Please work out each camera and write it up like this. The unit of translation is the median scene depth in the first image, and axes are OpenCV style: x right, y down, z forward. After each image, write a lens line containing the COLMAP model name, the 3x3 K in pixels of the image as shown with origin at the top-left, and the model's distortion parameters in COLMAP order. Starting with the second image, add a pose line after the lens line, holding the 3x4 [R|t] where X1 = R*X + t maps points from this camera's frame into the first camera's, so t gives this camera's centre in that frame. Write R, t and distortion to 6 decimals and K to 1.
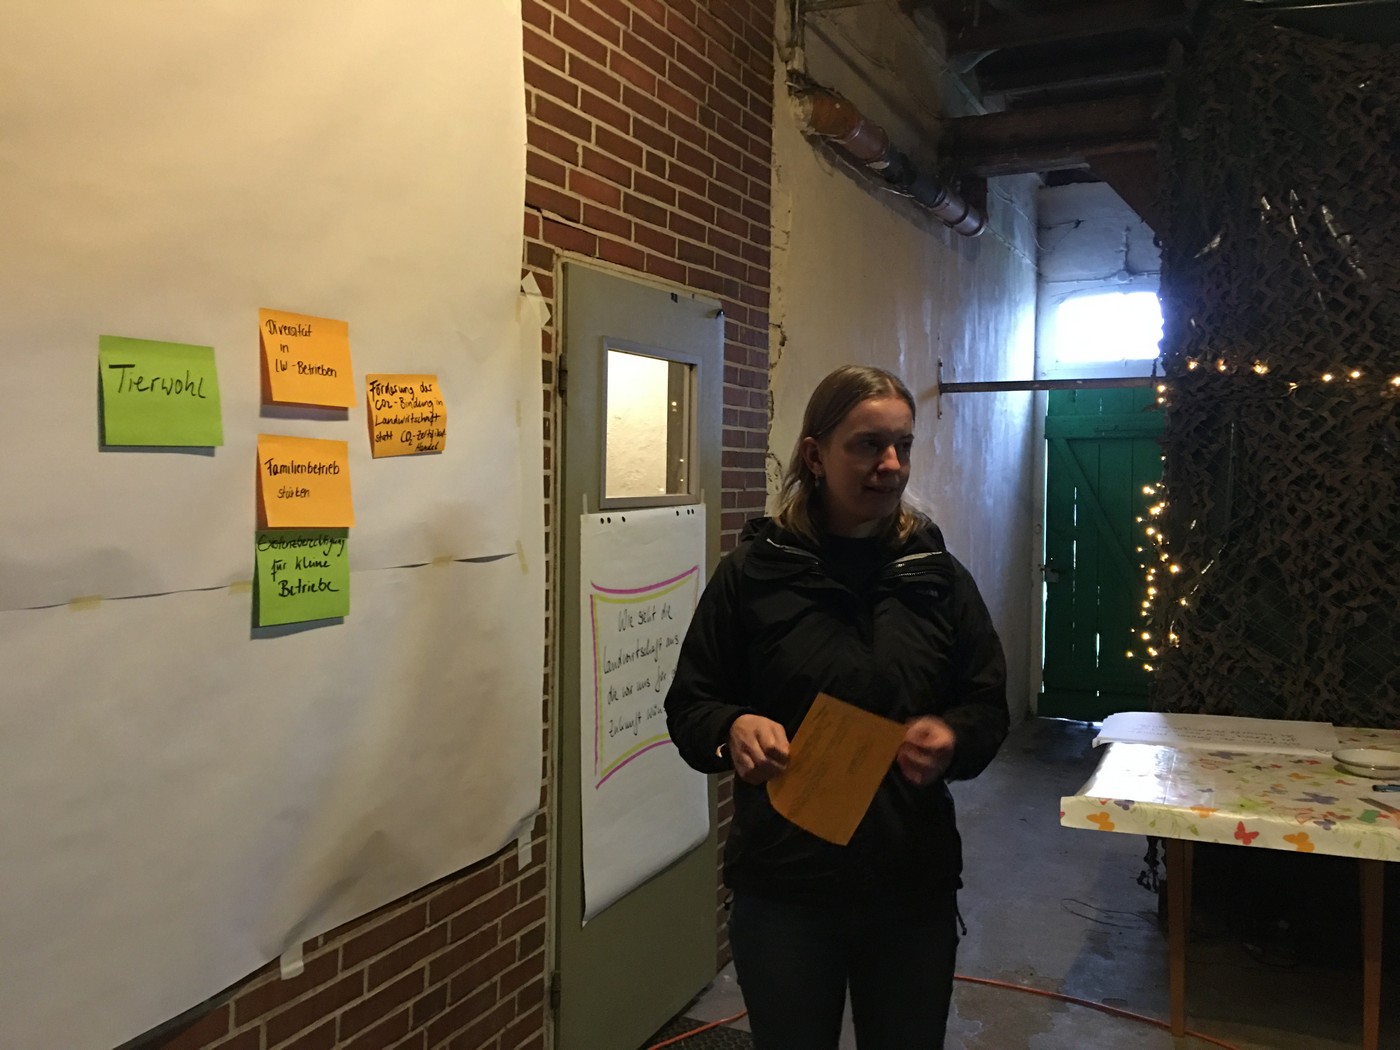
lens RADIAL K [[1190.5, 0, 690.6], [0, 1190.5, 513.0], [0, 0, 1]] dist [0.122858, -0.178835]
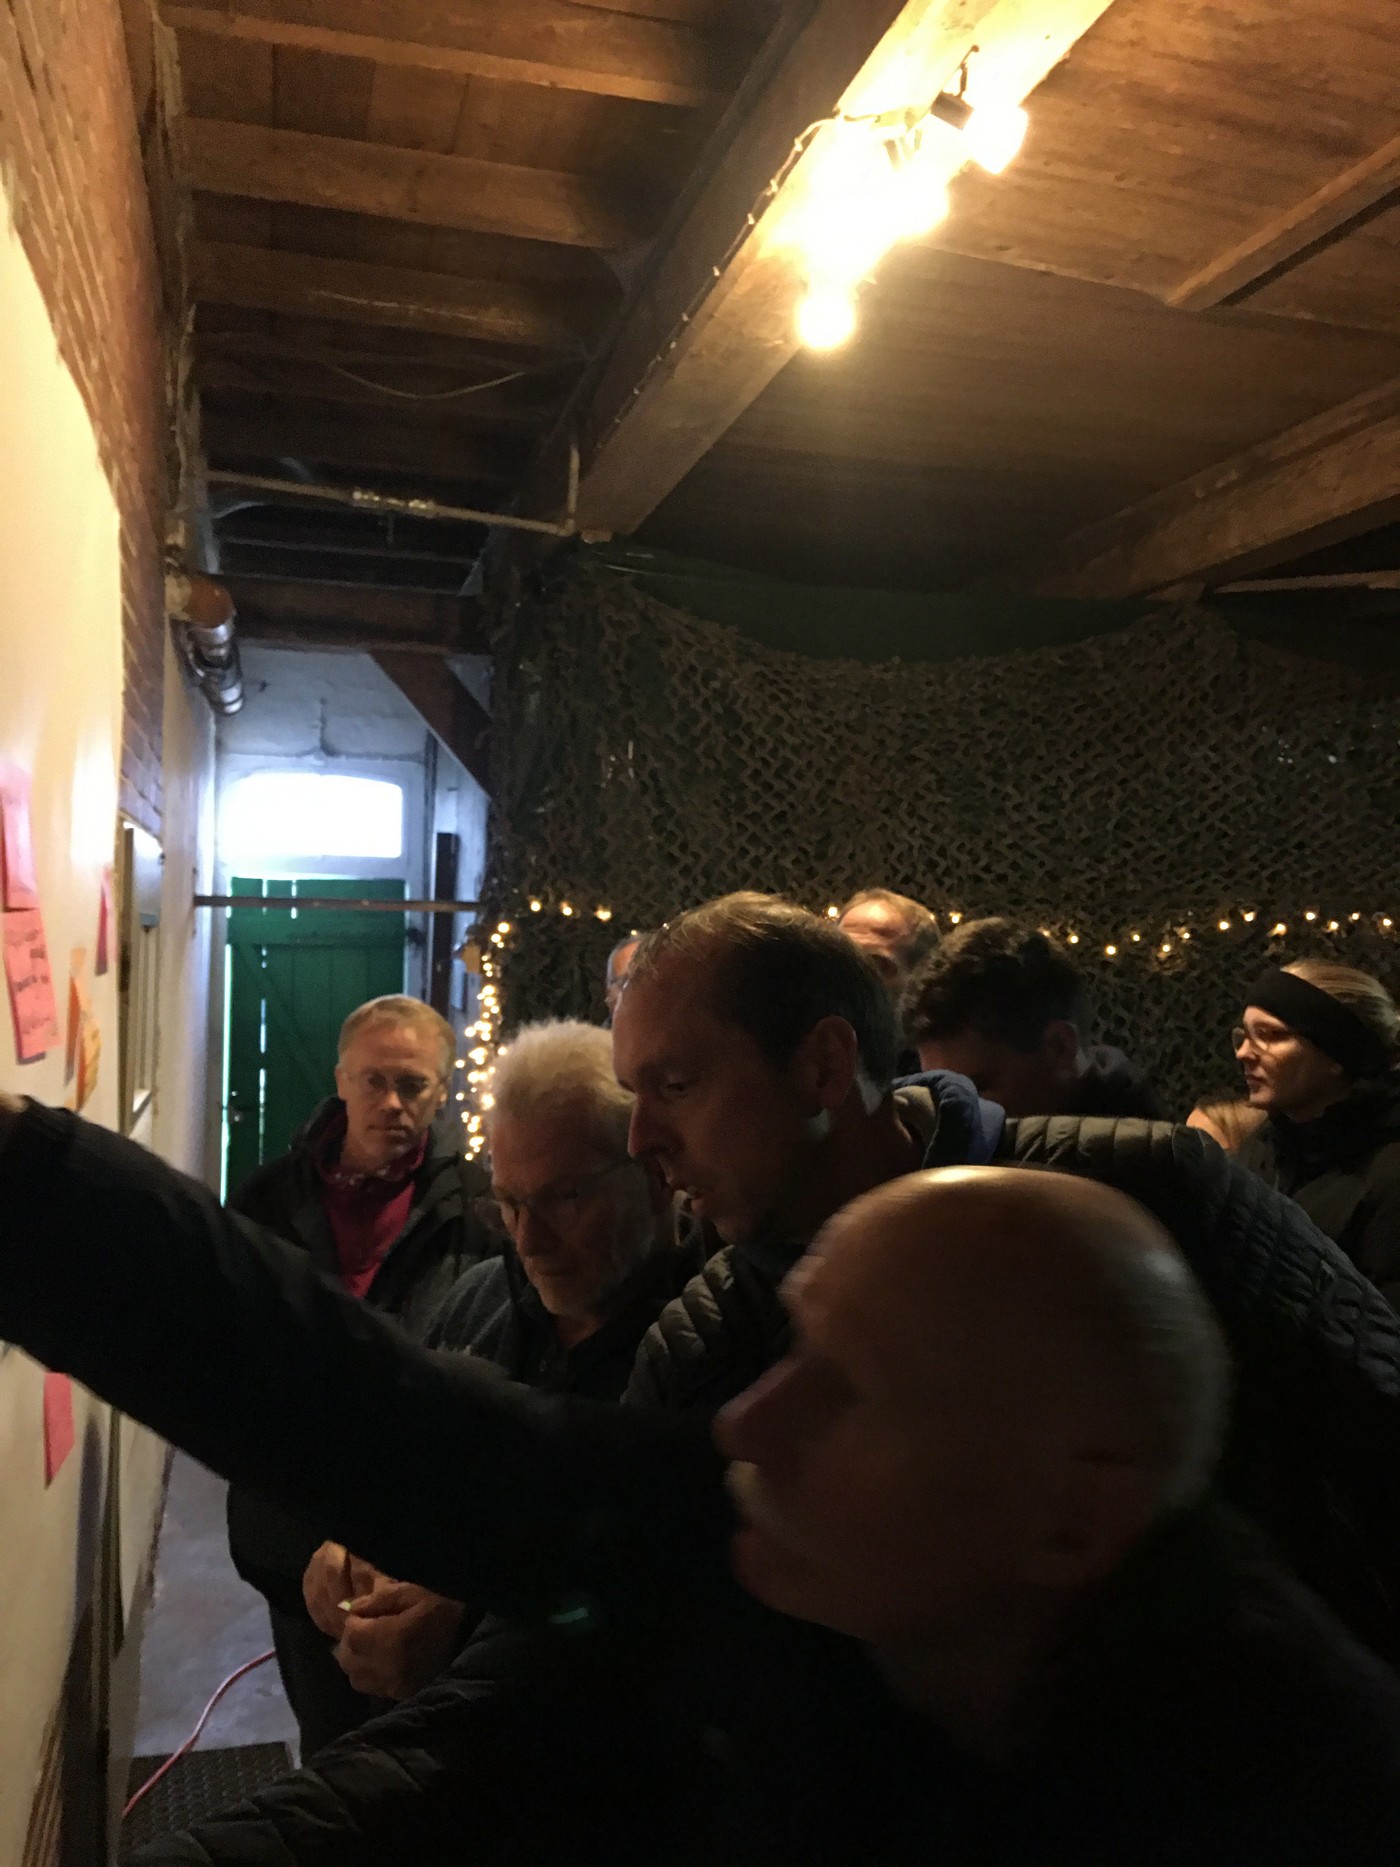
lens RADIAL K [[1587.6, 0, 707.3], [0, 1587.6, 929.7], [0, 0, 1]] dist [0.122858, -0.178835]
pose [[0.753787, 0.012611, 0.656998, -0.330574], [0.012172, 0.999376, -0.033148, -0.063118], [-0.657006, 0.032984, 0.753163, -0.042871]]
